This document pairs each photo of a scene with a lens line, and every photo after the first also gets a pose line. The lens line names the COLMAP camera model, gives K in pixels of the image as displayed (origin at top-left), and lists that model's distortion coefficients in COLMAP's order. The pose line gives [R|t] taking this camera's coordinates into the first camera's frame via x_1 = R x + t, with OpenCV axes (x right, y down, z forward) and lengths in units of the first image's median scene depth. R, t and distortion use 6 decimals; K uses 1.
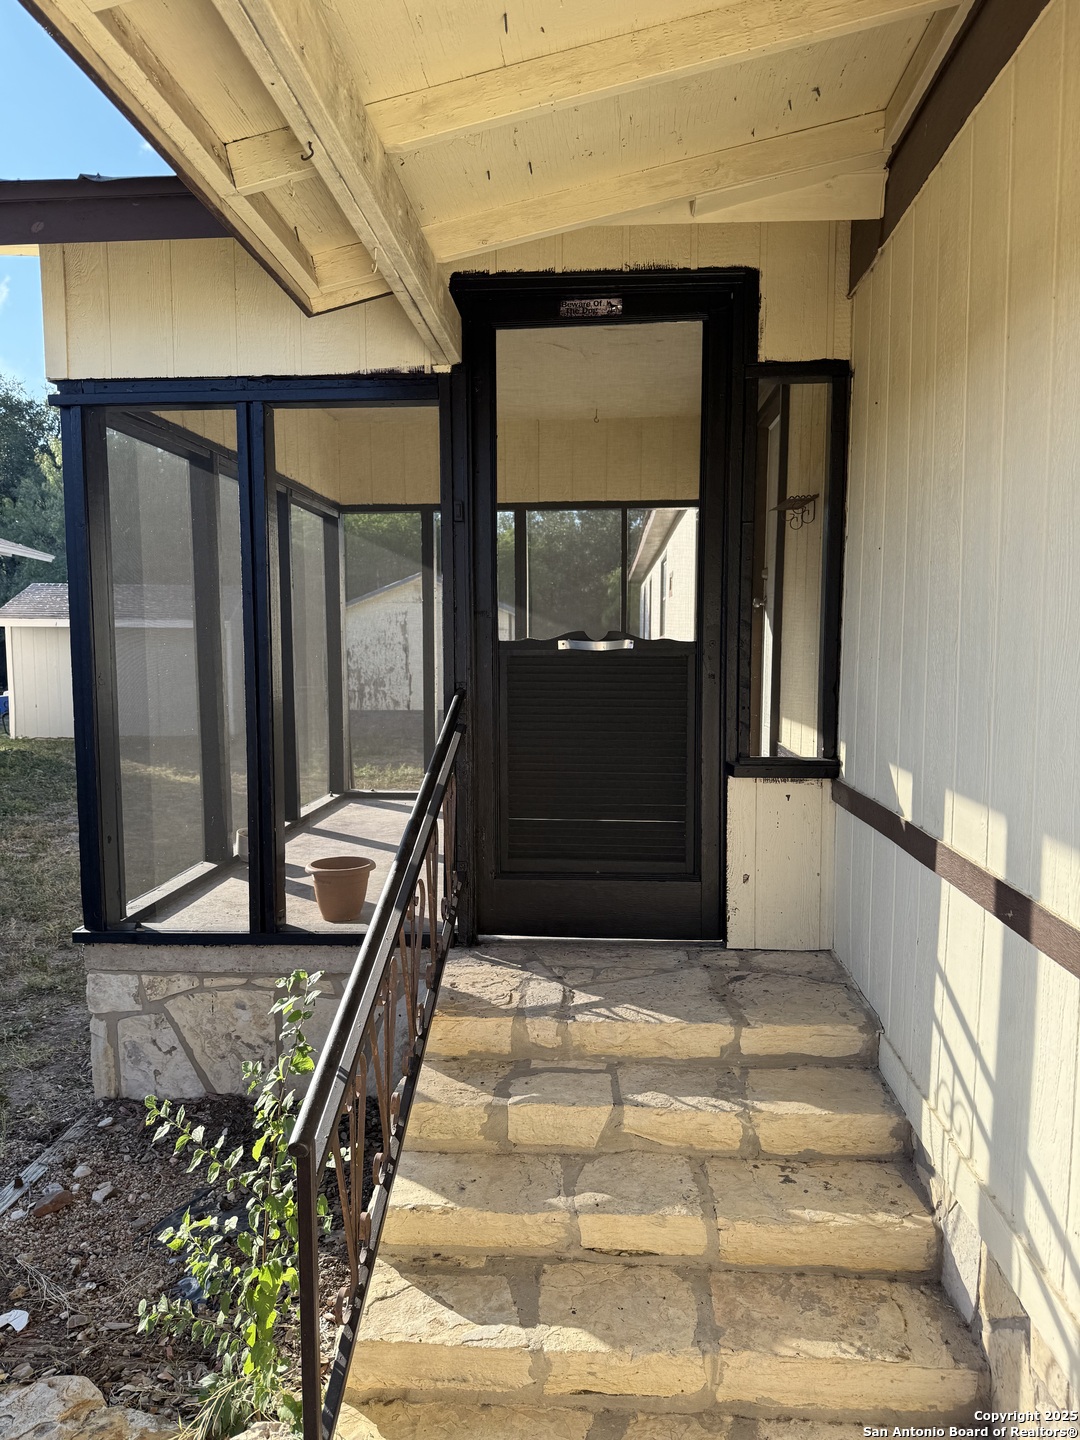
lens RADIAL K [[1001.6, 0, 539.3], [0, 1001.6, 722.1], [0, 0, 1]] dist [0.003500, 0.000139]
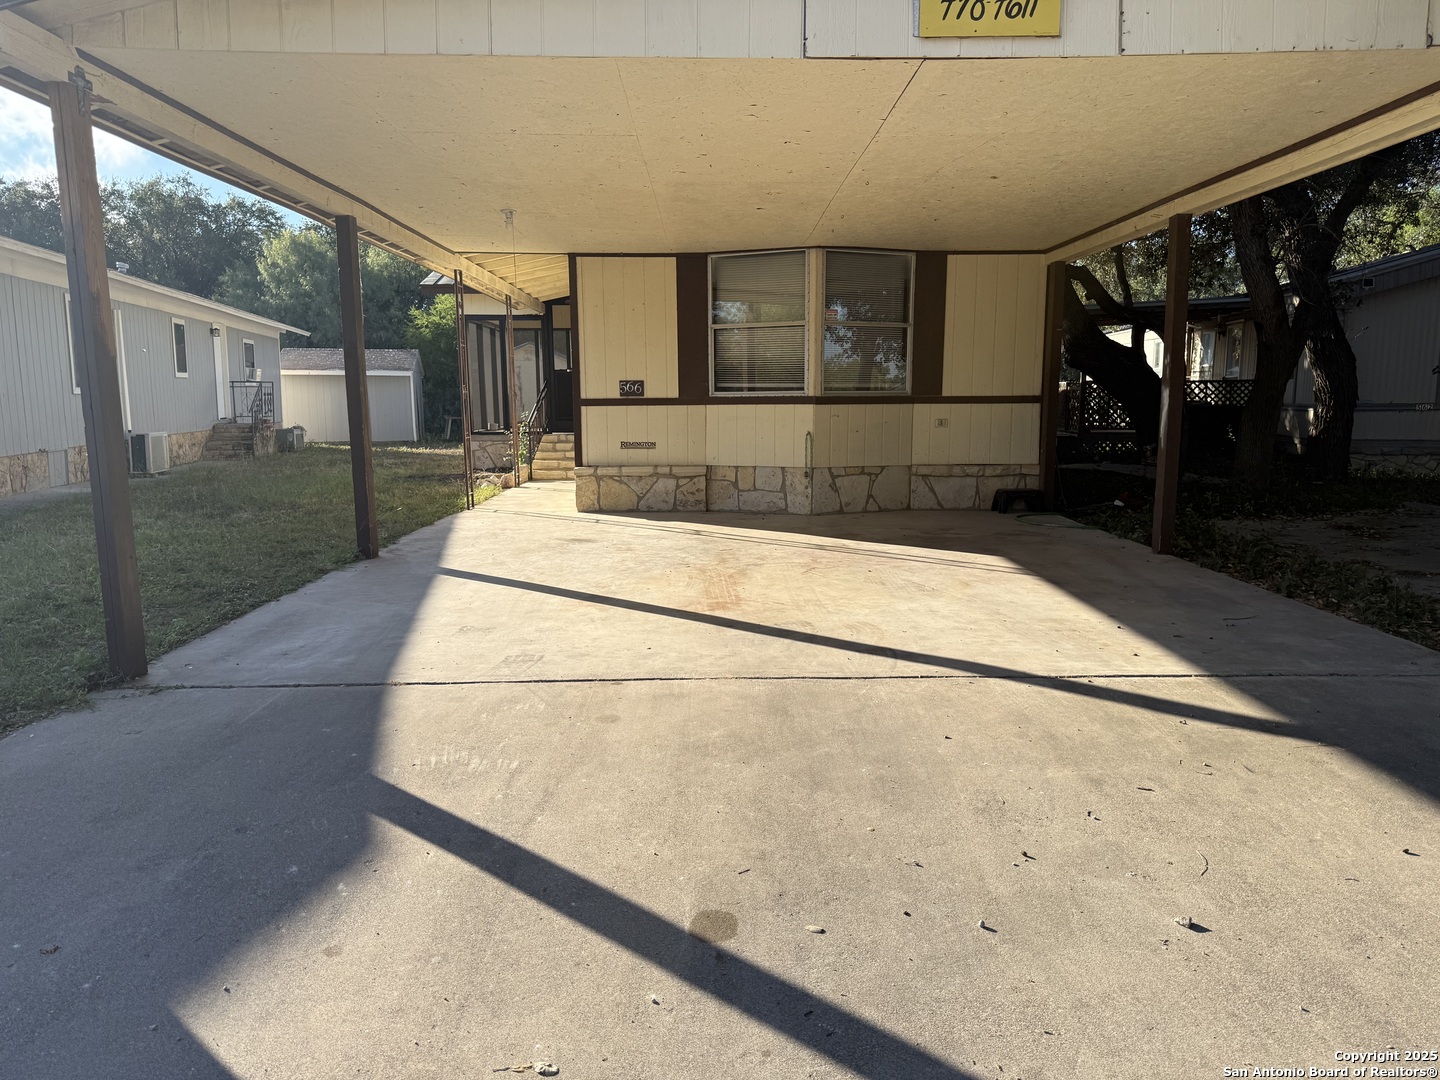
lens RADIAL K [[1001.6, 0, 720.2], [0, 1001.6, 541.5], [0, 0, 1]] dist [0.003500, 0.000139]
pose [[0.997848, -0.019057, 0.062739, 0.417675], [0.015083, 0.997885, 0.063229, 0.437894], [-0.063811, -0.062147, 0.996025, -3.739639]]
